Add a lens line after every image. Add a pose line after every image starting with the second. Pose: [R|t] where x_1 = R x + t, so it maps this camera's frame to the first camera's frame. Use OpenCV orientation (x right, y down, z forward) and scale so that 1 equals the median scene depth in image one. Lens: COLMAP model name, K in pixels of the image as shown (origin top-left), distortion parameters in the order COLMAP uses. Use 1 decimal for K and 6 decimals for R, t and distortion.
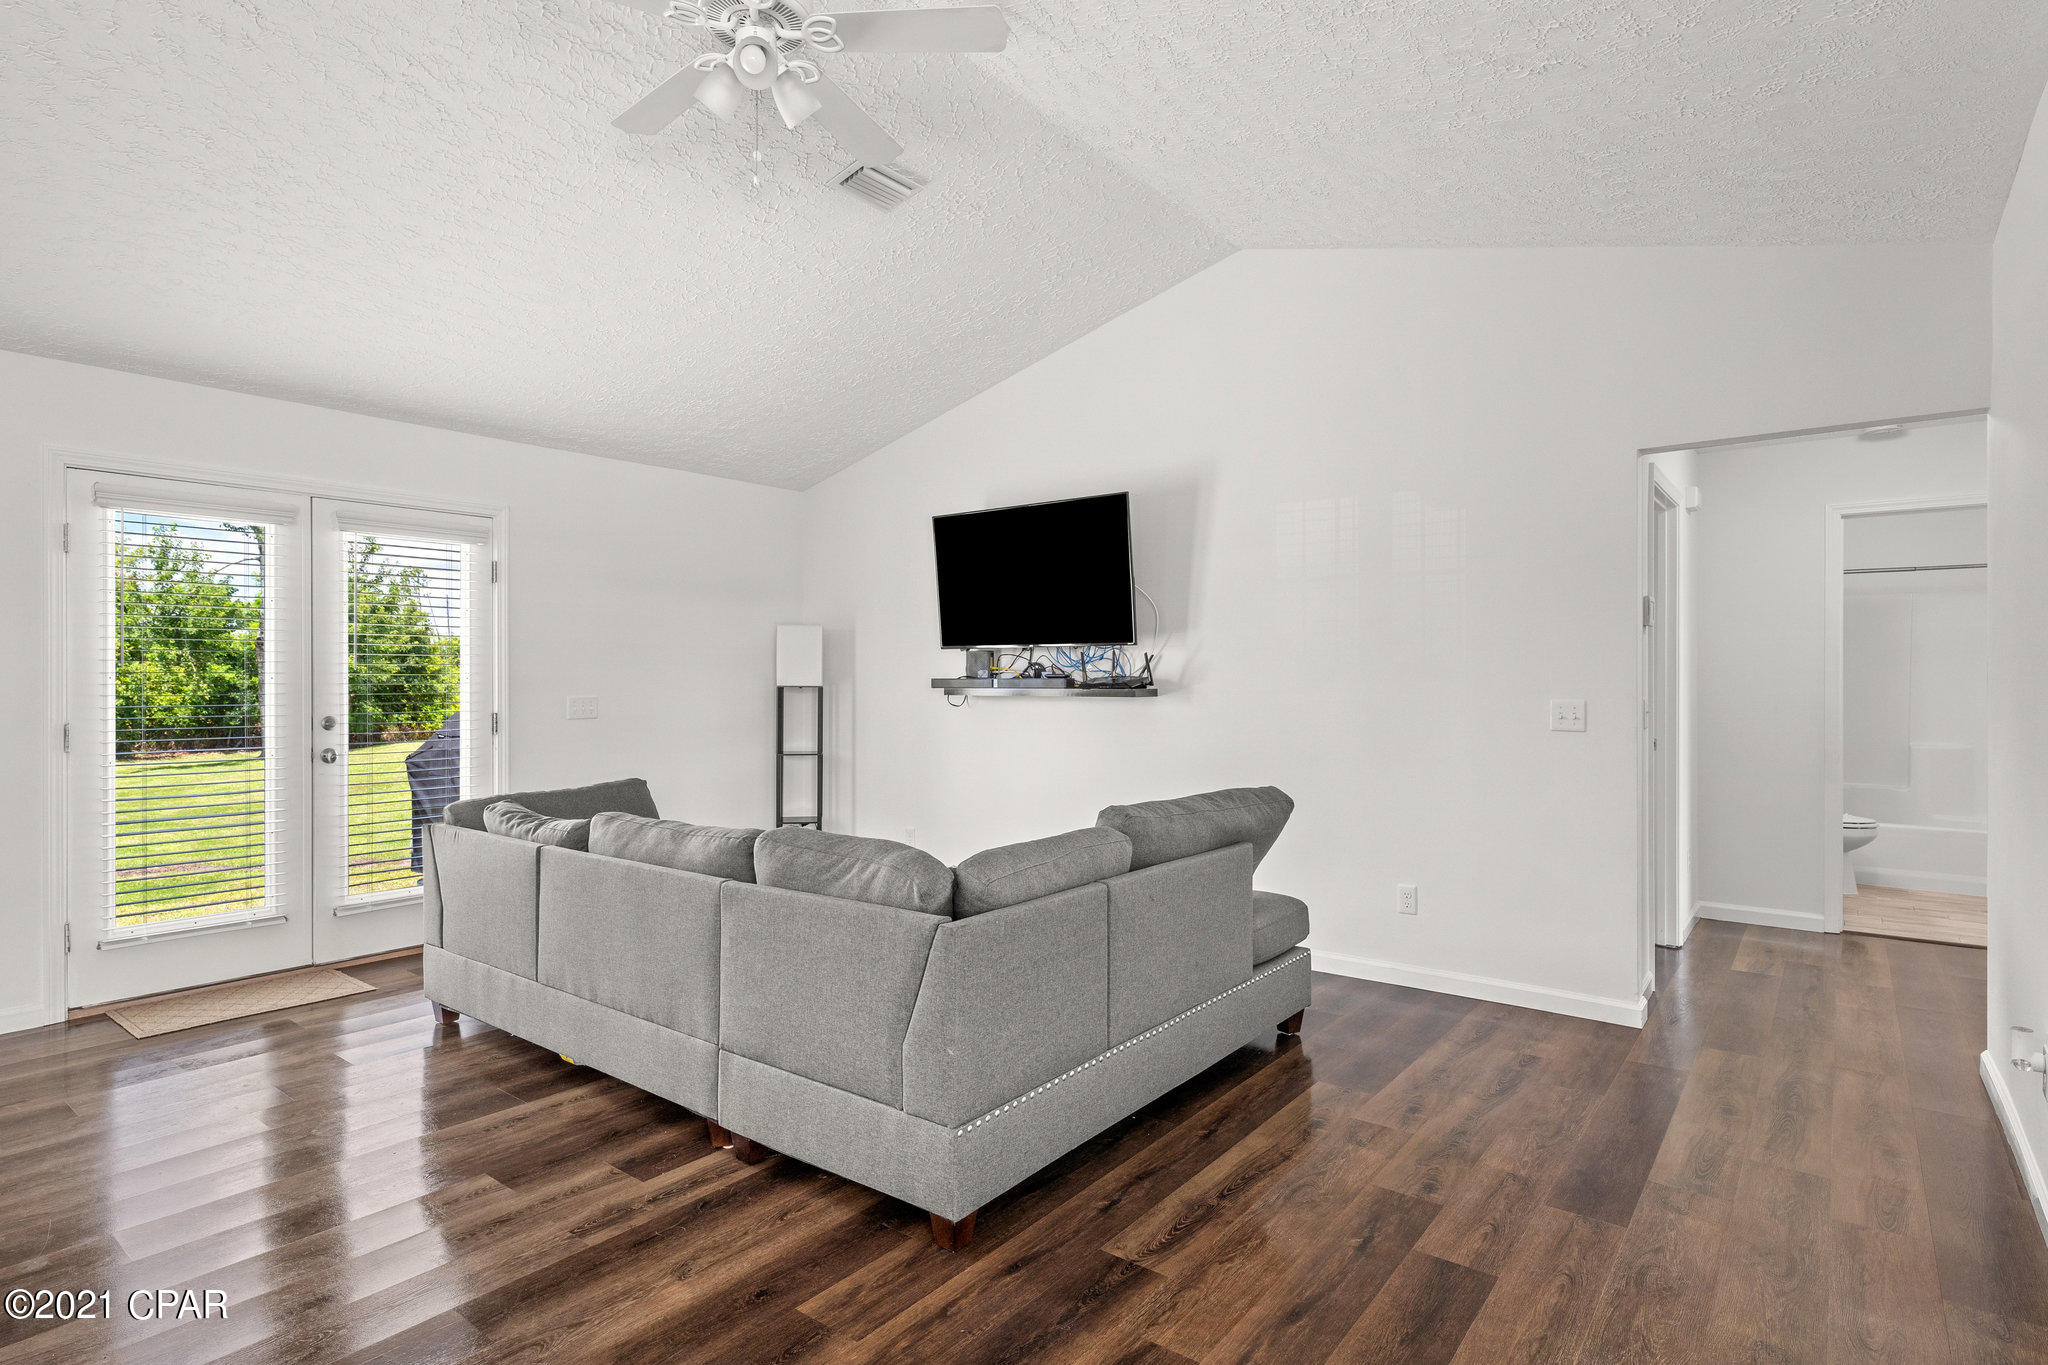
lens RADIAL K [[1097.9, 0, 1024.0], [0, 1097.9, 682.5], [0, 0, 1]] dist [0.040271, 0.000425]
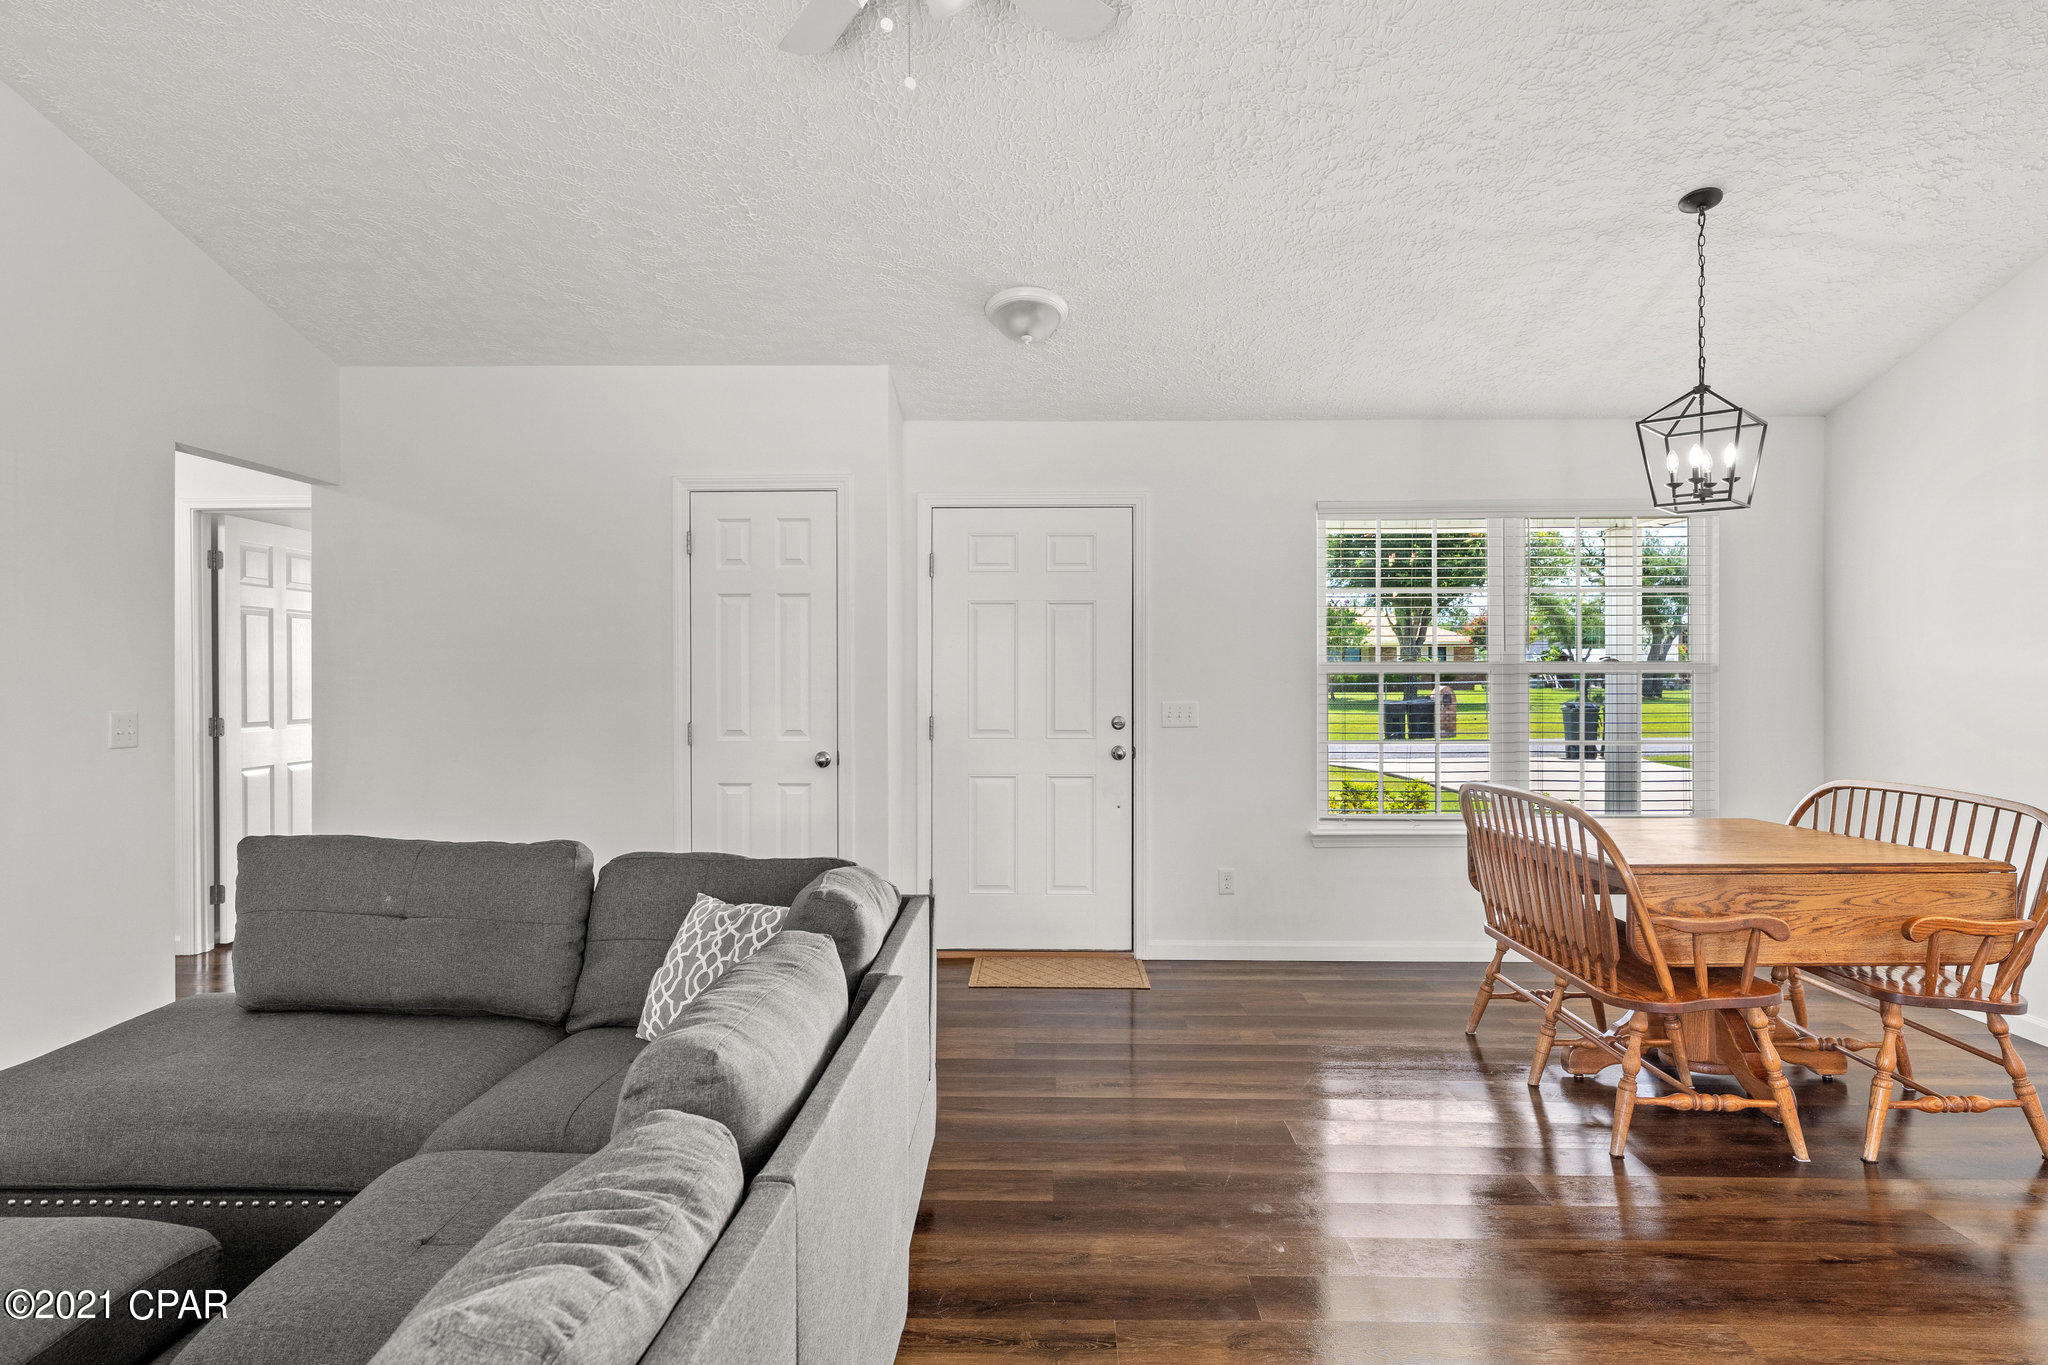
lens RADIAL K [[1214.6, 0, 1032.0], [0, 1214.6, 674.0], [0, 0, 1]] dist [0.005167, 0.001383]
pose [[-0.614719, 0.001115, 0.788746, -0.552977], [0.001765, 0.999998, -0.000038, -0.008891], [-0.788744, 0.001369, -0.614720, 0.815745]]
